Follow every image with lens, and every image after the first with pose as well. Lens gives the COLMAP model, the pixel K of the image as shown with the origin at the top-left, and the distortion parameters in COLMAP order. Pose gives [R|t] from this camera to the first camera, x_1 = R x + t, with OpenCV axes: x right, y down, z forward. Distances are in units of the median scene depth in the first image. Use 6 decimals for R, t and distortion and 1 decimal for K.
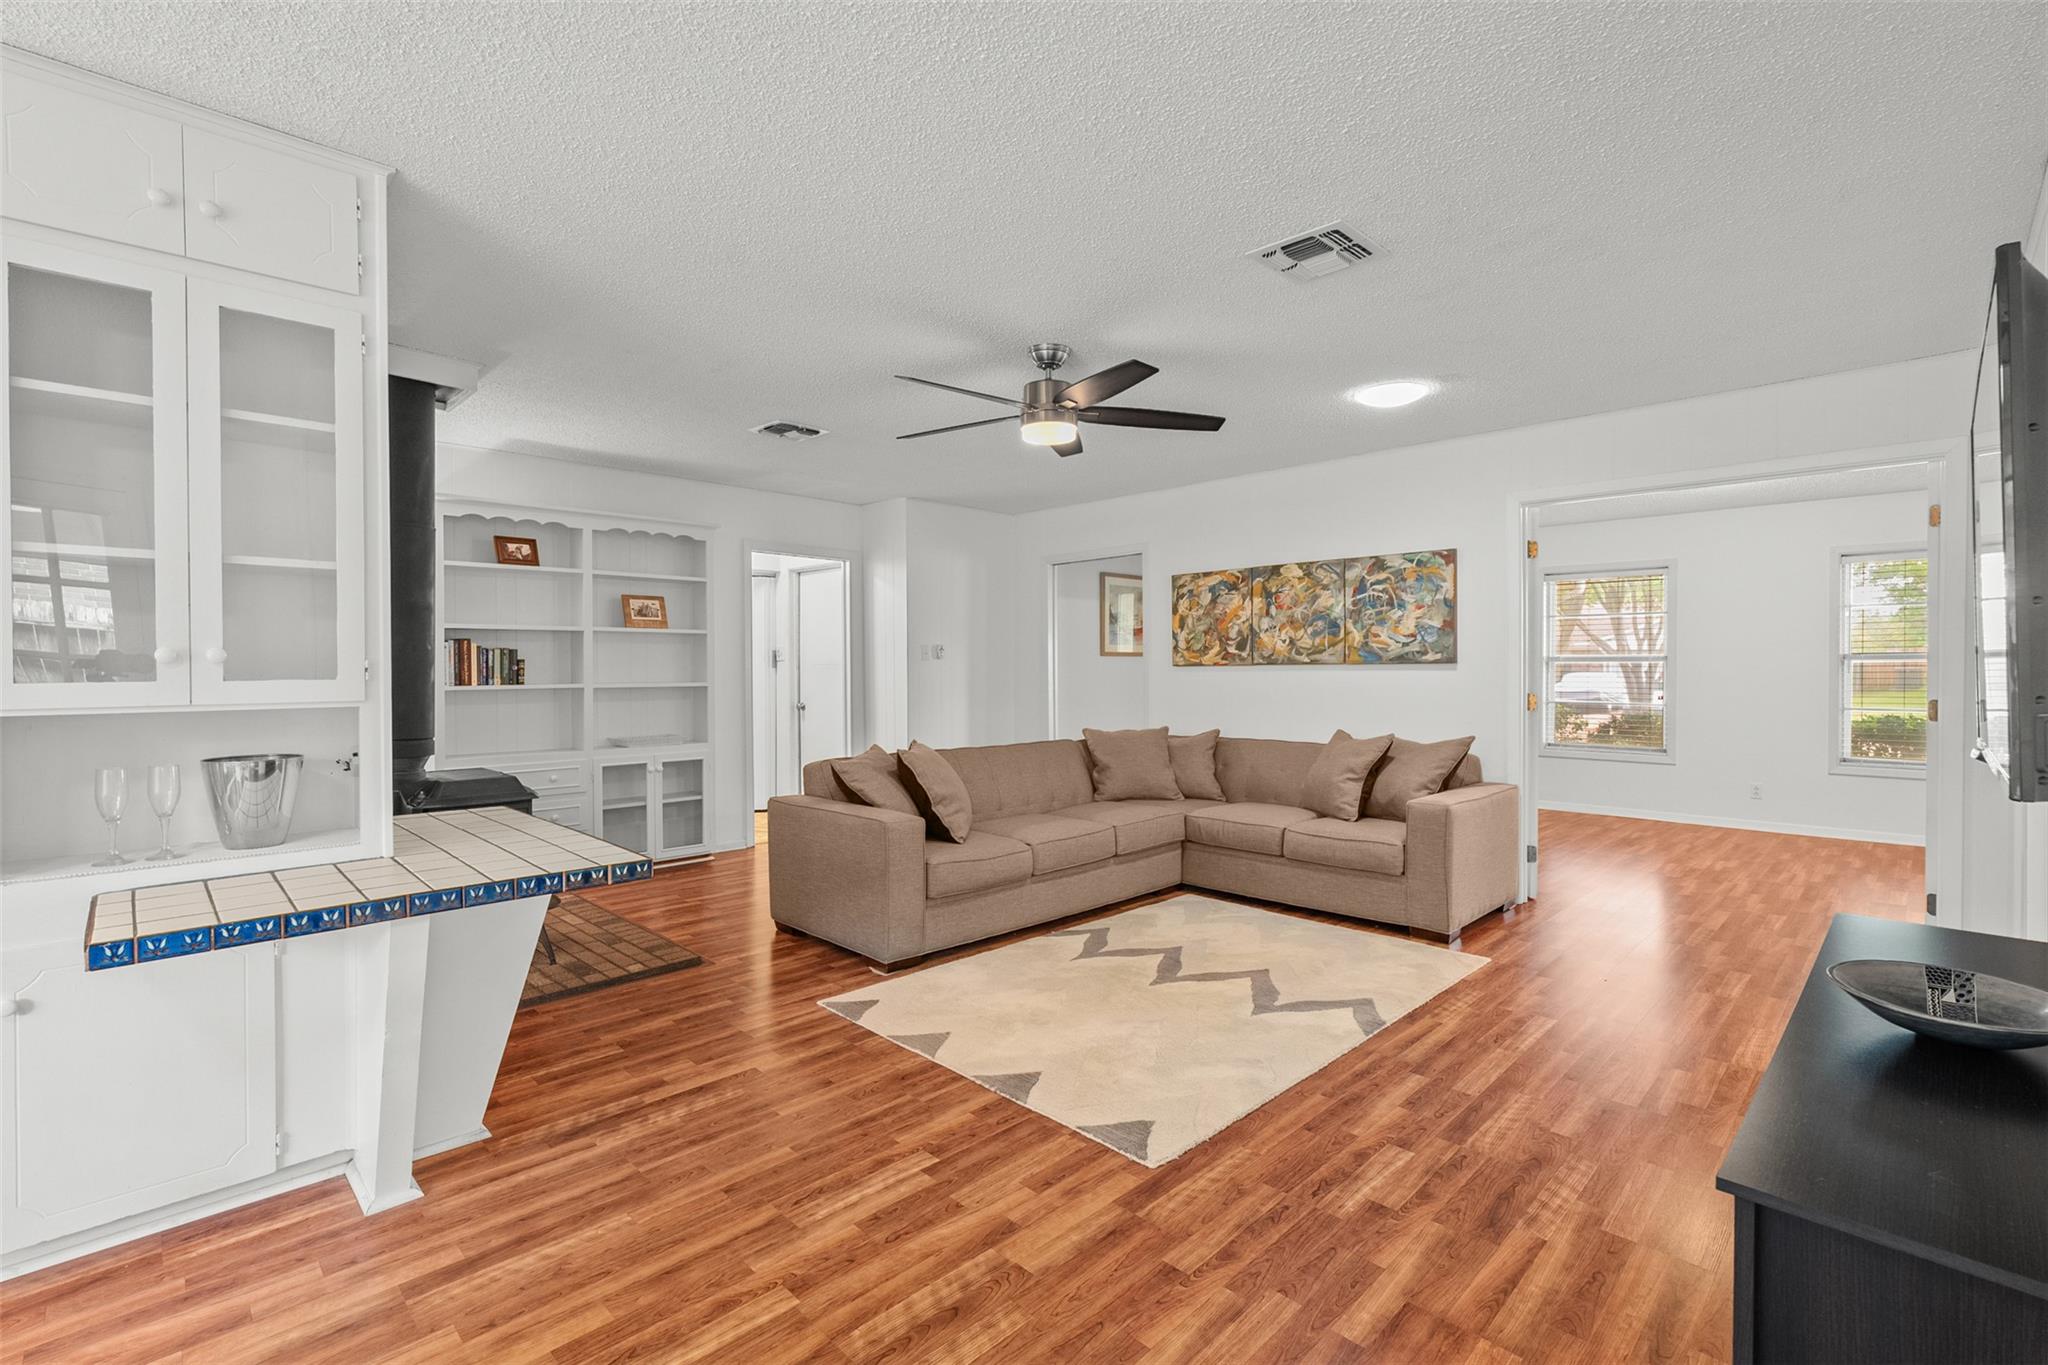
lens RADIAL K [[917.3, 0, 1016.7], [0, 917.3, 686.3], [0, 0, 1]] dist [0.003231, 0.000693]
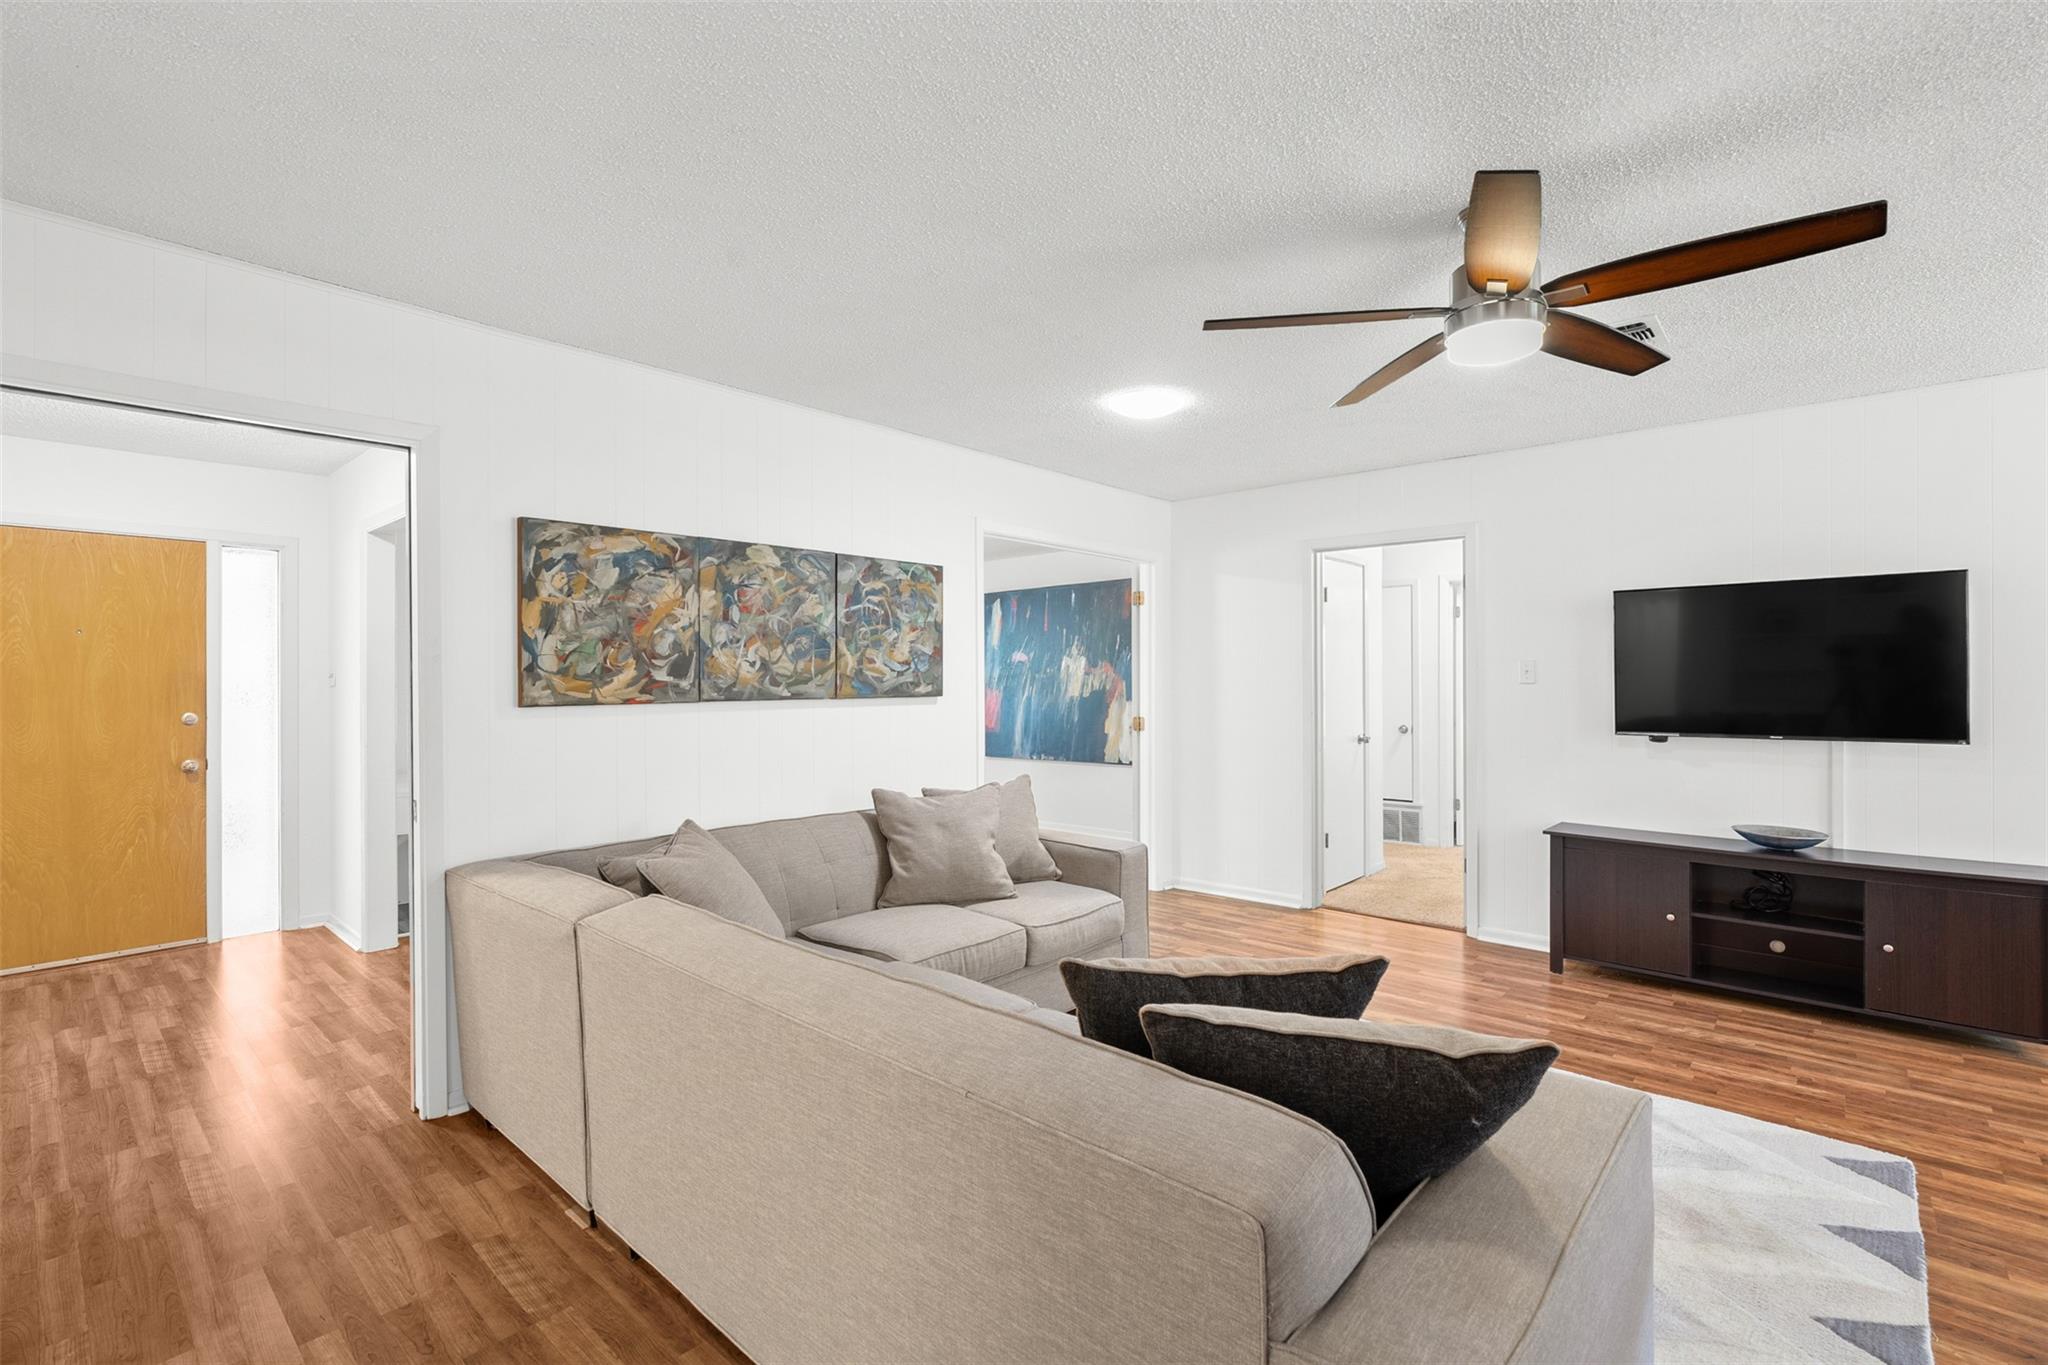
lens RADIAL K [[917.3, 0, 1030.1], [0, 917.3, 678.9], [0, 0, 1]] dist [0.003231, 0.000693]
pose [[-0.069581, 0.003526, 0.997570, -0.366386], [0.022286, 0.999750, -0.001979, -0.033890], [-0.997327, 0.022094, -0.069642, 0.874111]]
